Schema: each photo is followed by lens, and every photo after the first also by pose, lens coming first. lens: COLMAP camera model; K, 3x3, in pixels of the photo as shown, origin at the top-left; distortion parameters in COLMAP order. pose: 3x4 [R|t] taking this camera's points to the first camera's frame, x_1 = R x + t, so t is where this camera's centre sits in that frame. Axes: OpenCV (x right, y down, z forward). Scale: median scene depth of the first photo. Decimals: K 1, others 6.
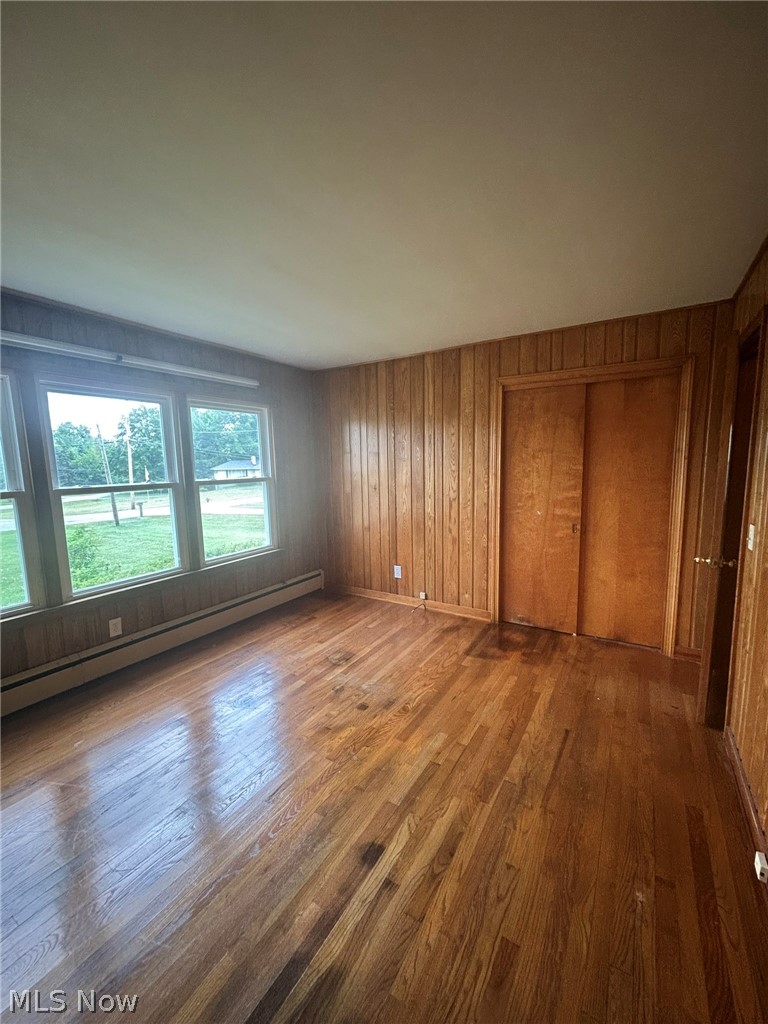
lens RADIAL K [[411.4, 0, 387.1], [0, 411.4, 513.1], [0, 0, 1]] dist [-0.002786, 0.000734]
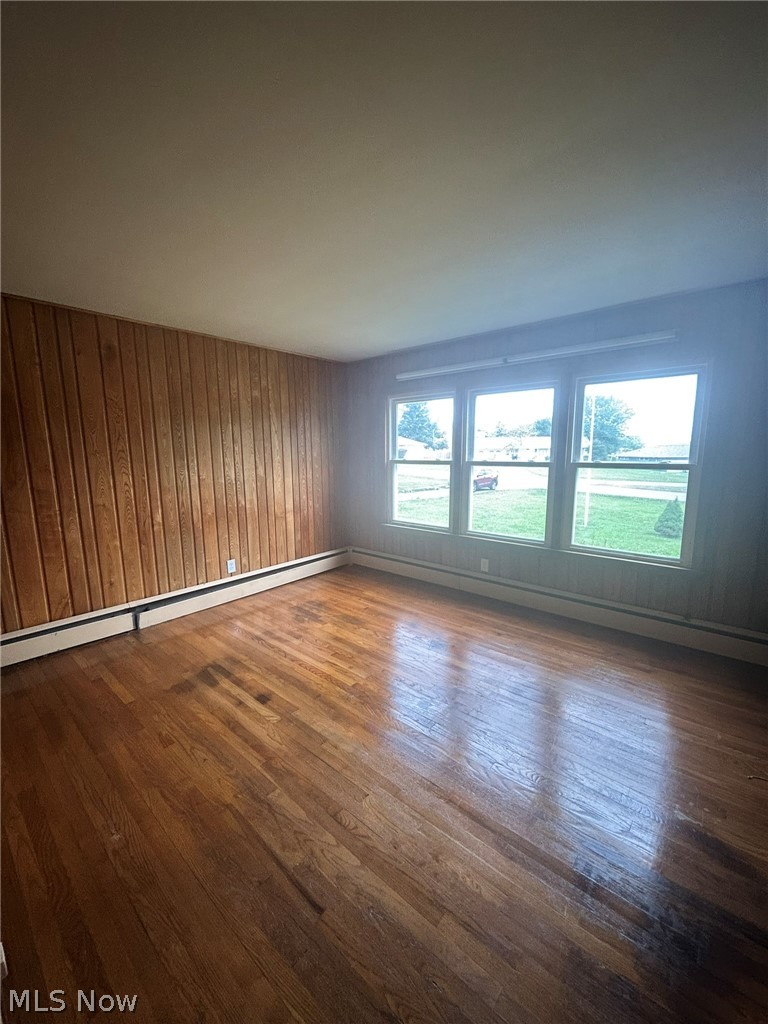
lens RADIAL K [[411.4, 0, 386.2], [0, 411.4, 513.3], [0, 0, 1]] dist [-0.002786, 0.000734]
pose [[-0.158400, 0.179140, -0.970988, 1.081181], [-0.110081, 0.974069, 0.197666, -0.192685], [0.981220, 0.138198, -0.134572, 1.316645]]
